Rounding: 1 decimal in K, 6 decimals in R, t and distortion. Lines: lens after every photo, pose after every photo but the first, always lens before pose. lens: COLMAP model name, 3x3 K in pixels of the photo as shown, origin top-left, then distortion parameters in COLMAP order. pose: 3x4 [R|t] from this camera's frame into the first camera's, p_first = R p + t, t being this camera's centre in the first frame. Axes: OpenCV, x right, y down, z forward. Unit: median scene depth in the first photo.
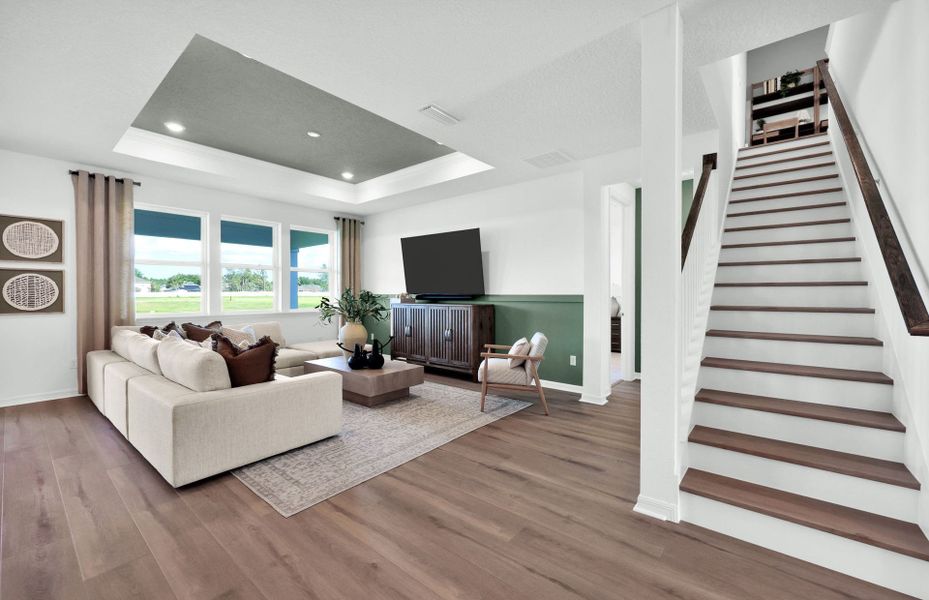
lens RADIAL K [[374.1, 0, 462.8], [0, 374.1, 298.3], [0, 0, 1]] dist [-0.001319, 0.000086]
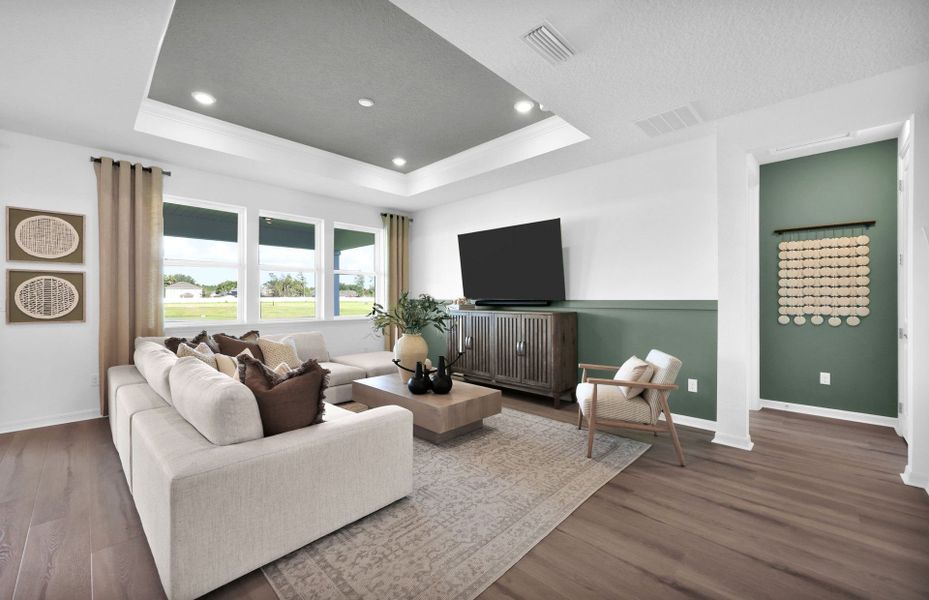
lens RADIAL K [[374.1, 0, 464.1], [0, 374.1, 301.4], [0, 0, 1]] dist [-0.001319, 0.000086]
pose [[0.996467, -0.000772, -0.083982, -0.118584], [0.000290, 0.999983, -0.005745, -0.002451], [0.083985, 0.005700, 0.996451, 0.211145]]
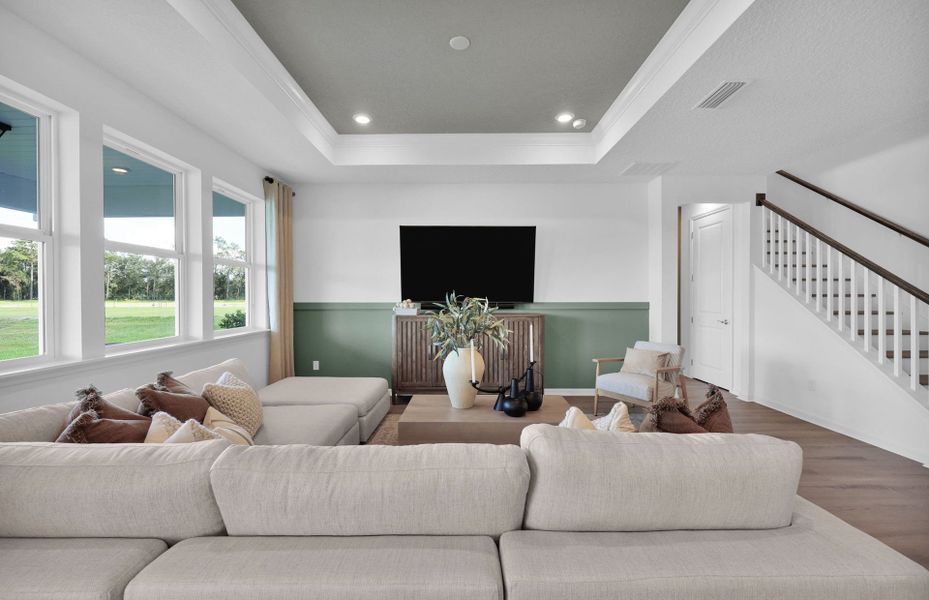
lens RADIAL K [[374.1, 0, 470.2], [0, 374.1, 297.7], [0, 0, 1]] dist [-0.001319, 0.000086]
pose [[0.775075, -0.006032, 0.631841, -0.770590], [0.010432, 0.999940, -0.003250, -0.024317], [-0.631784, 0.009110, 0.775091, 0.520044]]
